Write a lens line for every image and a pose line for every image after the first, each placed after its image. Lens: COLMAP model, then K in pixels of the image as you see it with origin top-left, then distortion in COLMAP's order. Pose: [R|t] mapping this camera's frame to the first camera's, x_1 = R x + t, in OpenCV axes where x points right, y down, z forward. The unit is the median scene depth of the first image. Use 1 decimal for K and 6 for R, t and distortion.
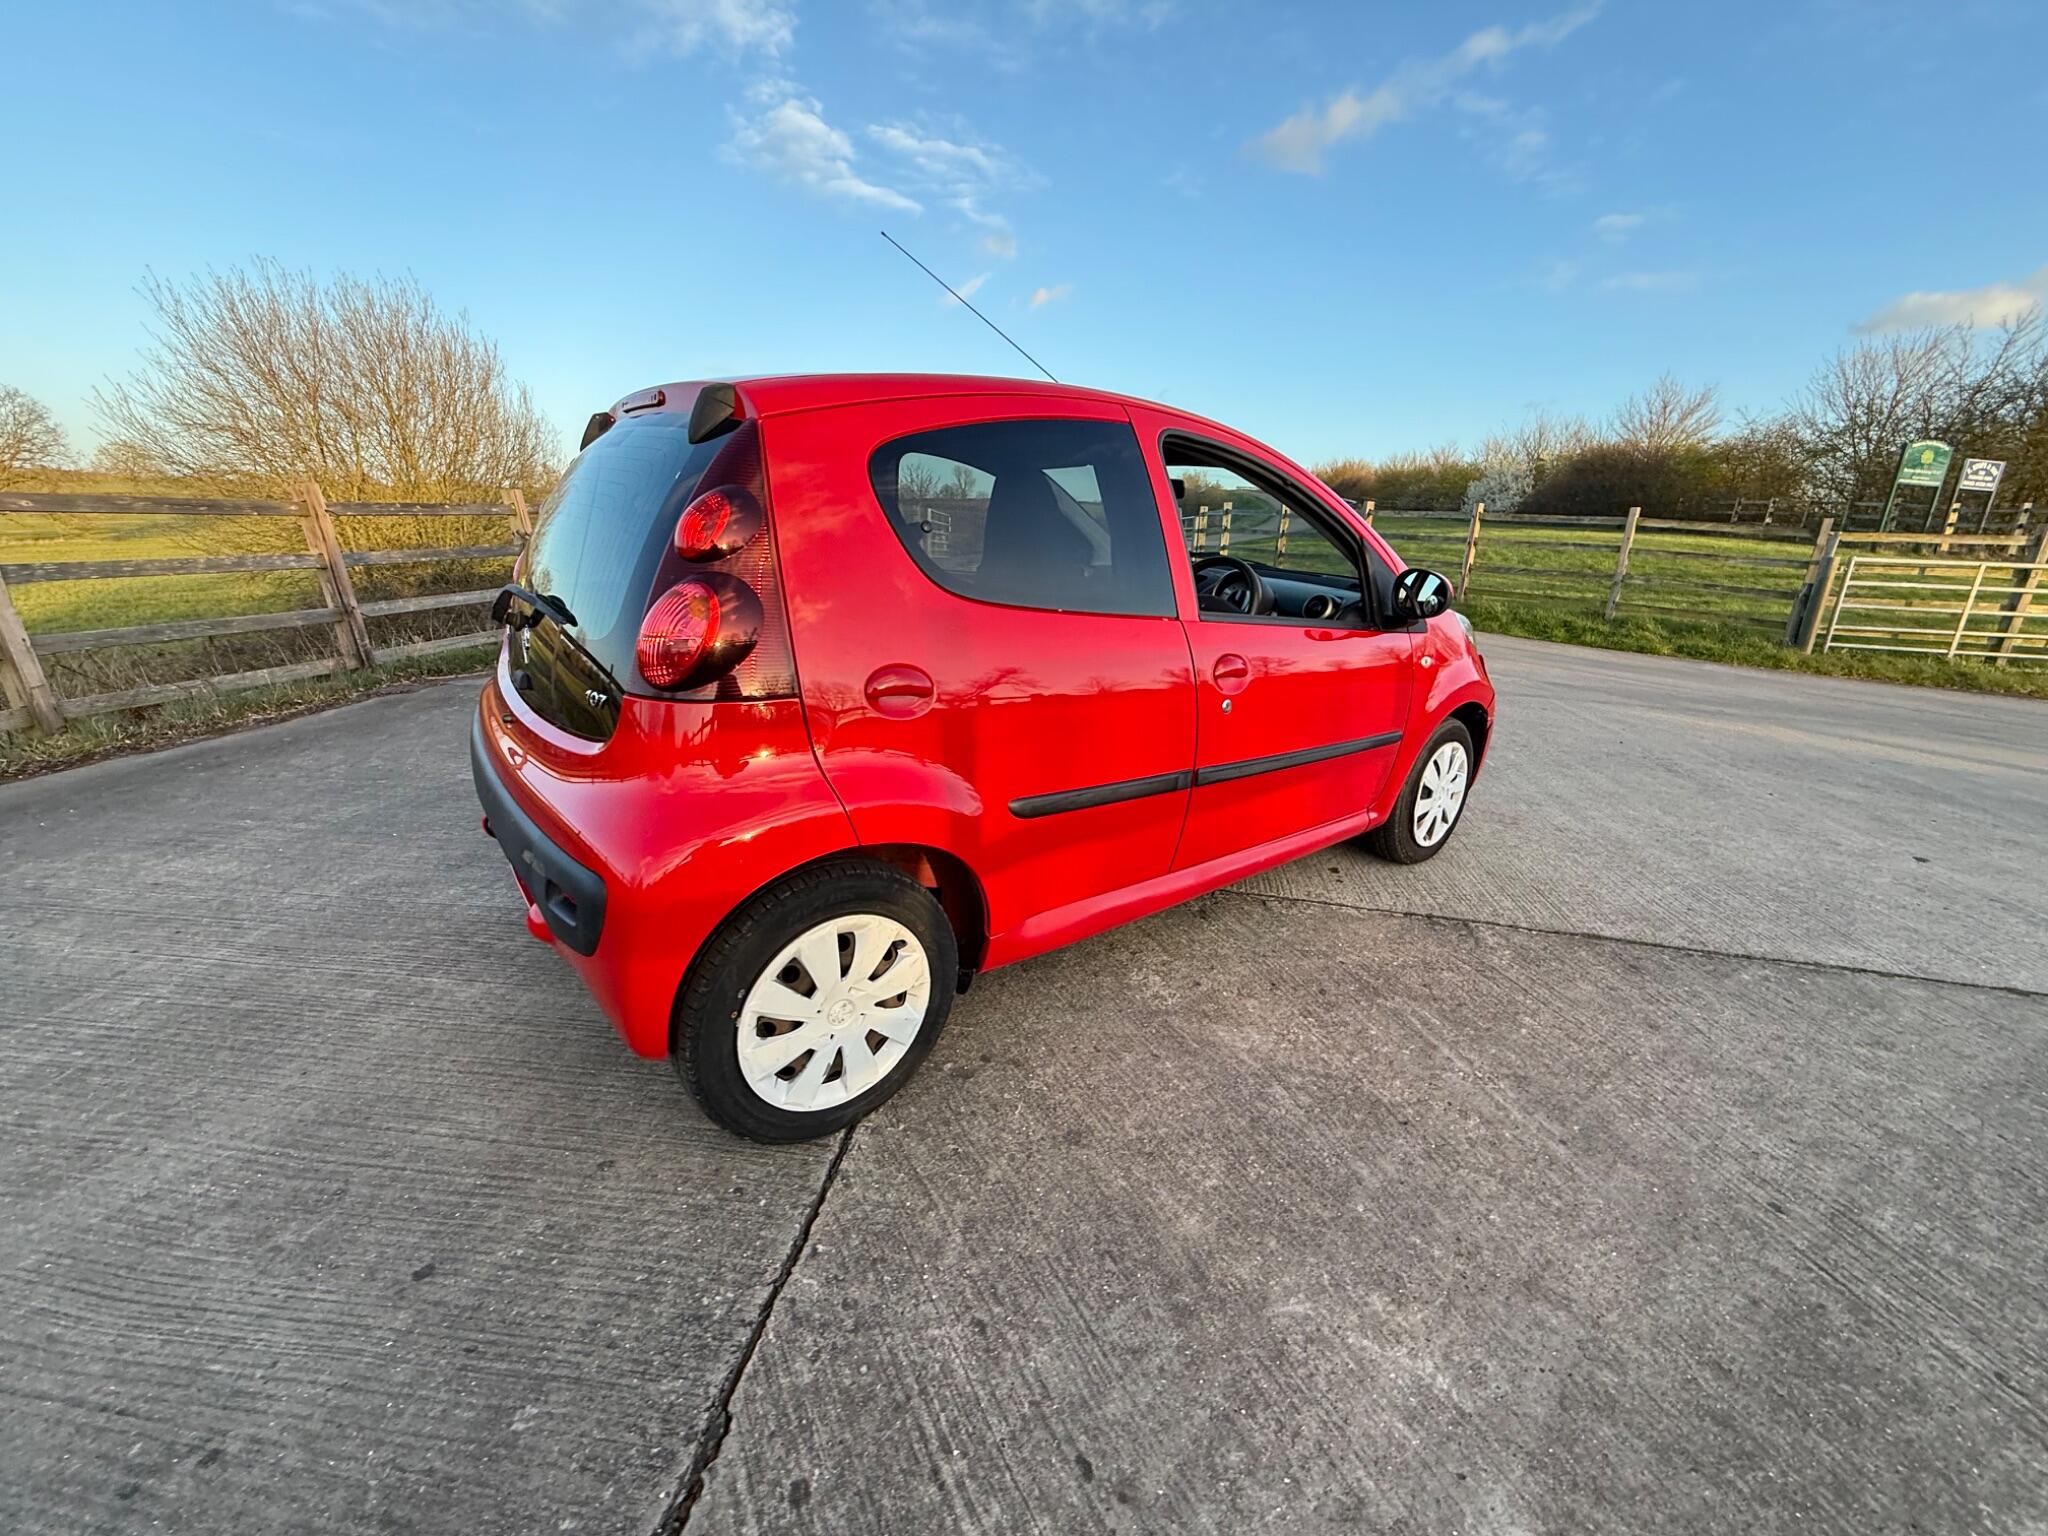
lens RADIAL K [[815.5, 0, 1014.9], [0, 815.5, 764.0], [0, 0, 1]] dist [-0.001456, -0.000019]
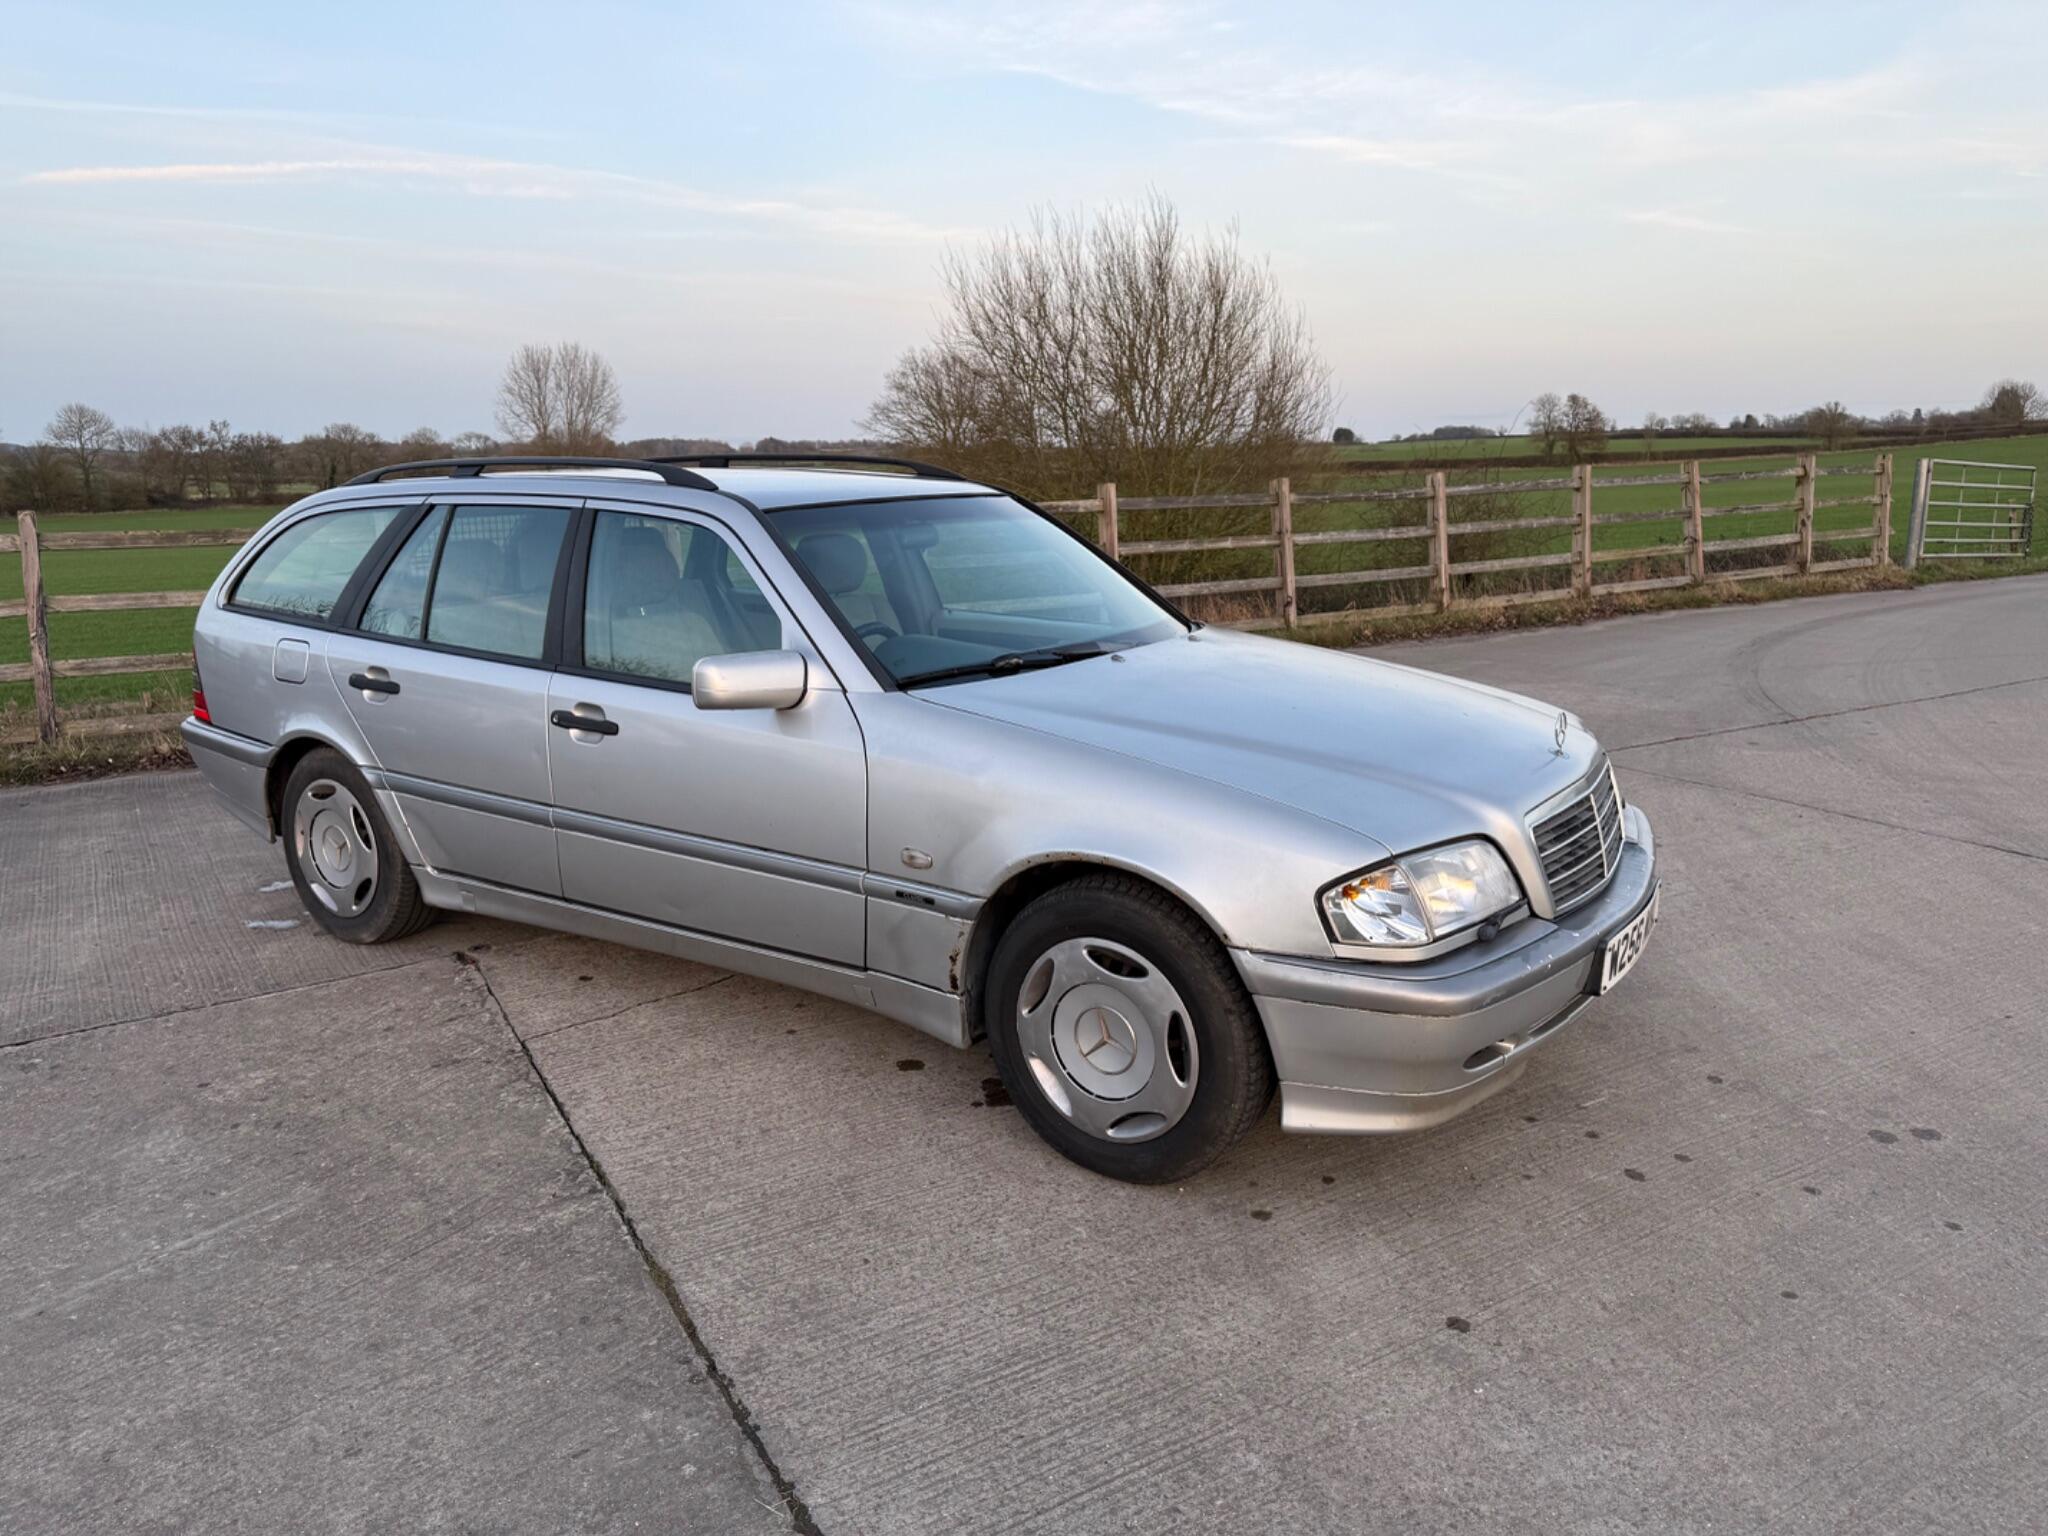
lens RADIAL K [[1455.2, 0, 1015.9], [0, 1455.2, 750.2], [0, 0, 1]] dist [0.024853, -0.029617]
pose [[0.644276, 0.107083, -0.757260, 2.074964], [-0.186555, 0.982245, -0.019823, -0.240030], [0.741692, 0.154042, 0.652813, 0.564341]]
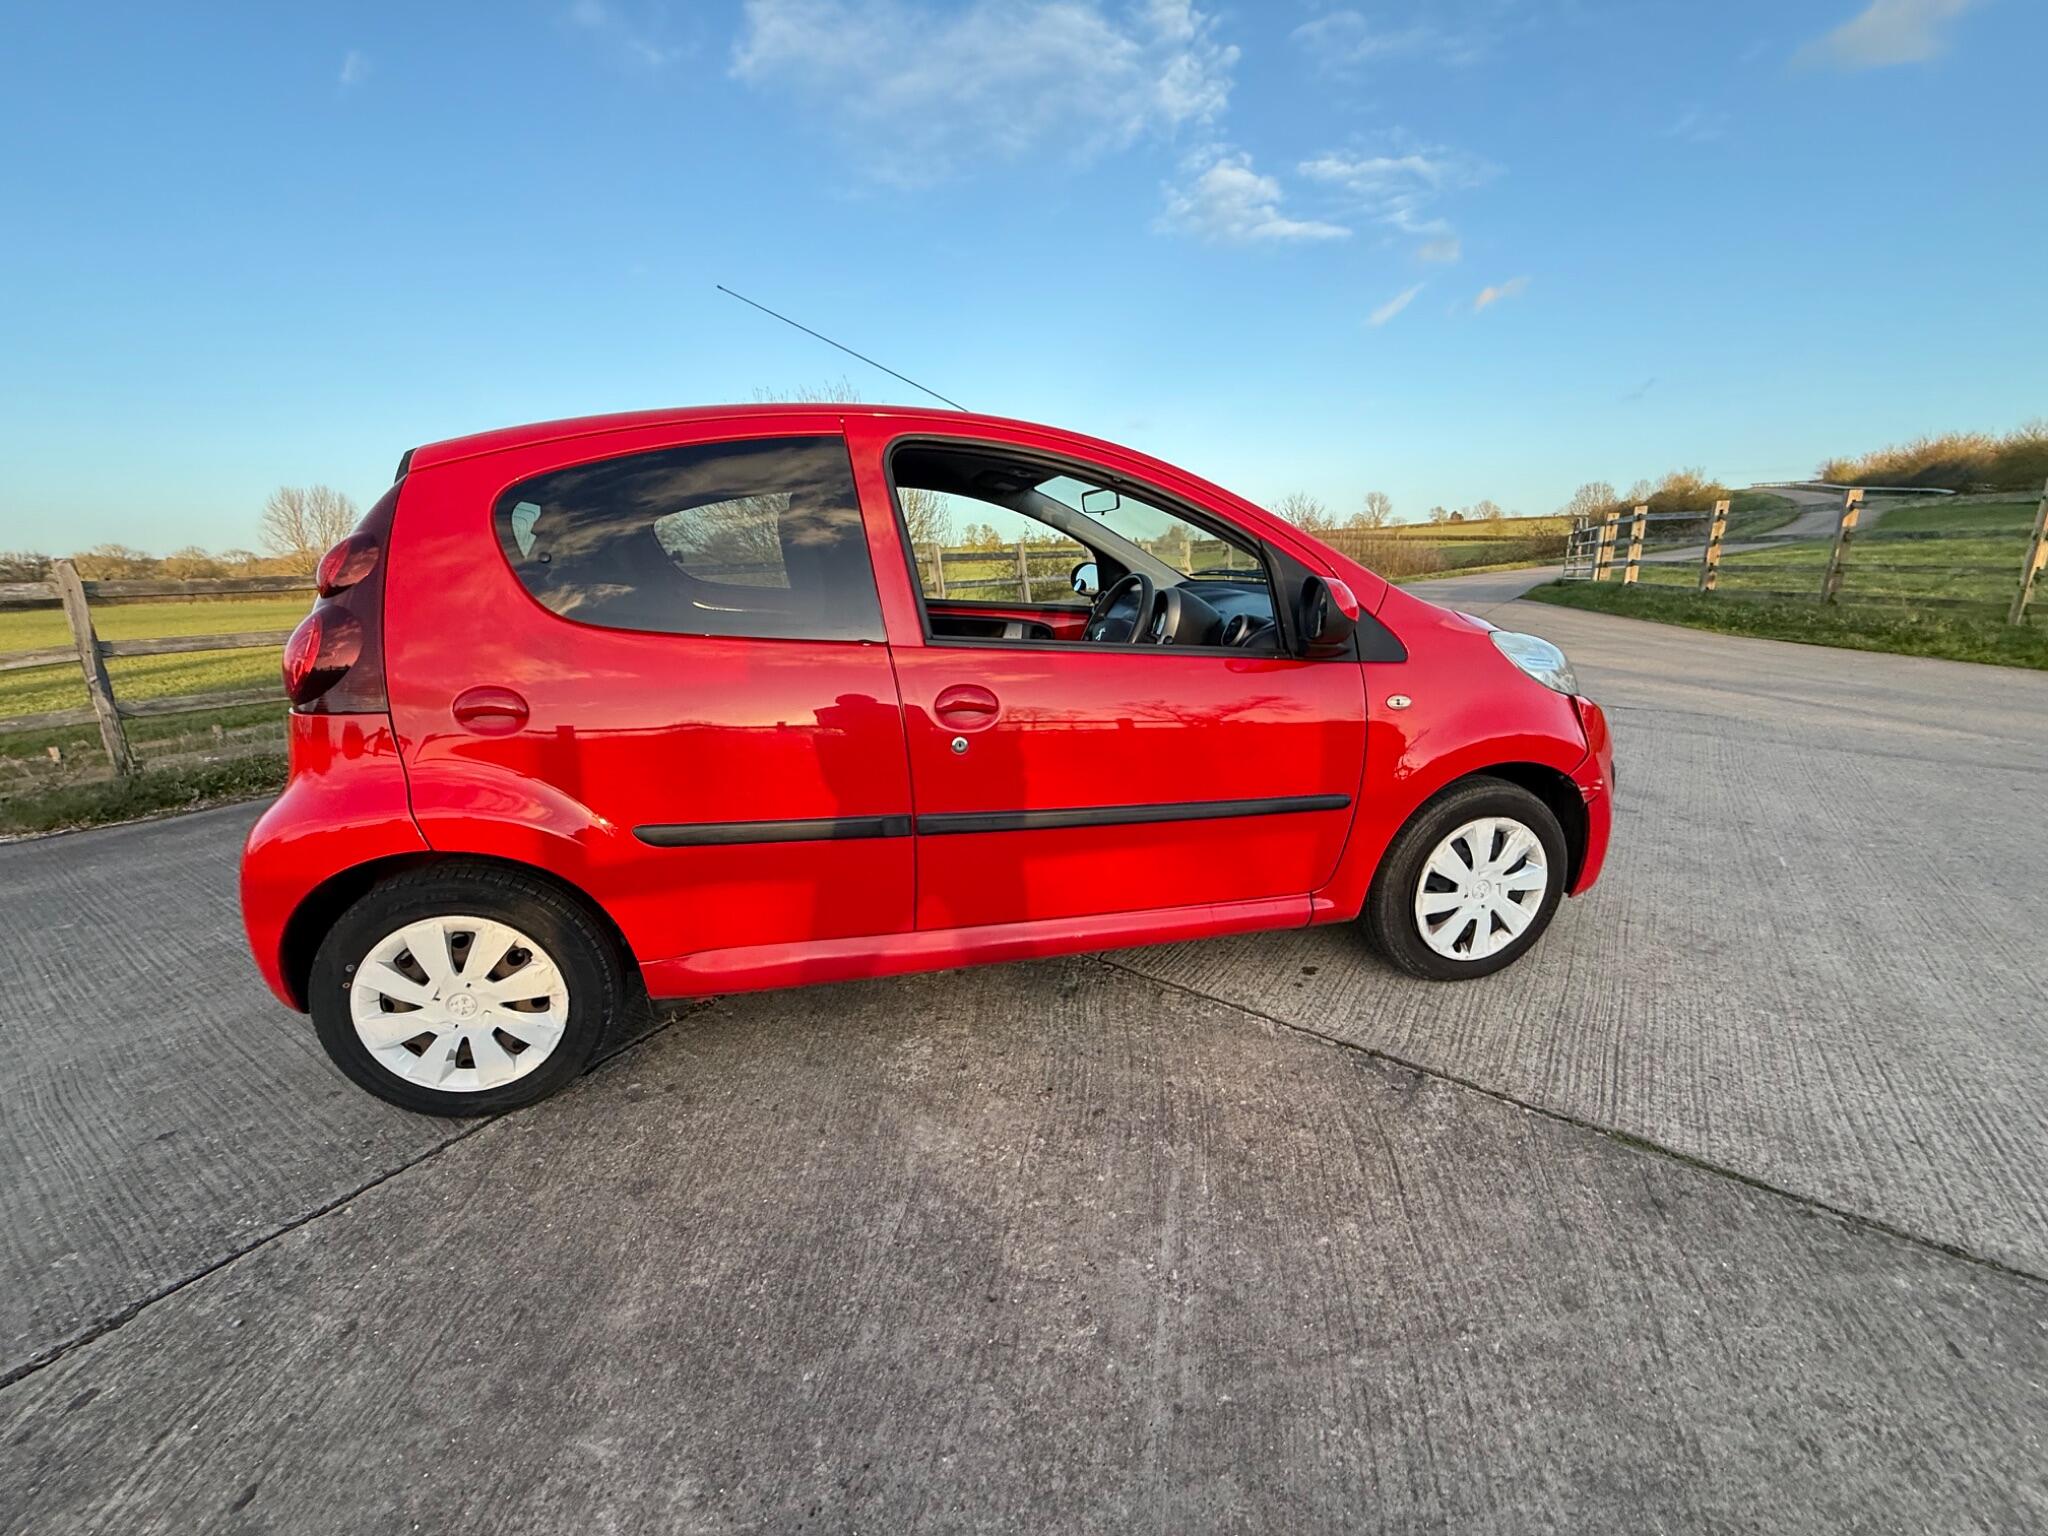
lens RADIAL K [[815.5, 0, 1018.3], [0, 815.5, 762.3], [0, 0, 1]] dist [-0.001456, -0.000019]
pose [[0.891547, 0.055695, -0.449491, 0.703026], [-0.076410, 0.996682, -0.028061, -0.032648], [0.446436, 0.059363, 0.892844, 0.263750]]
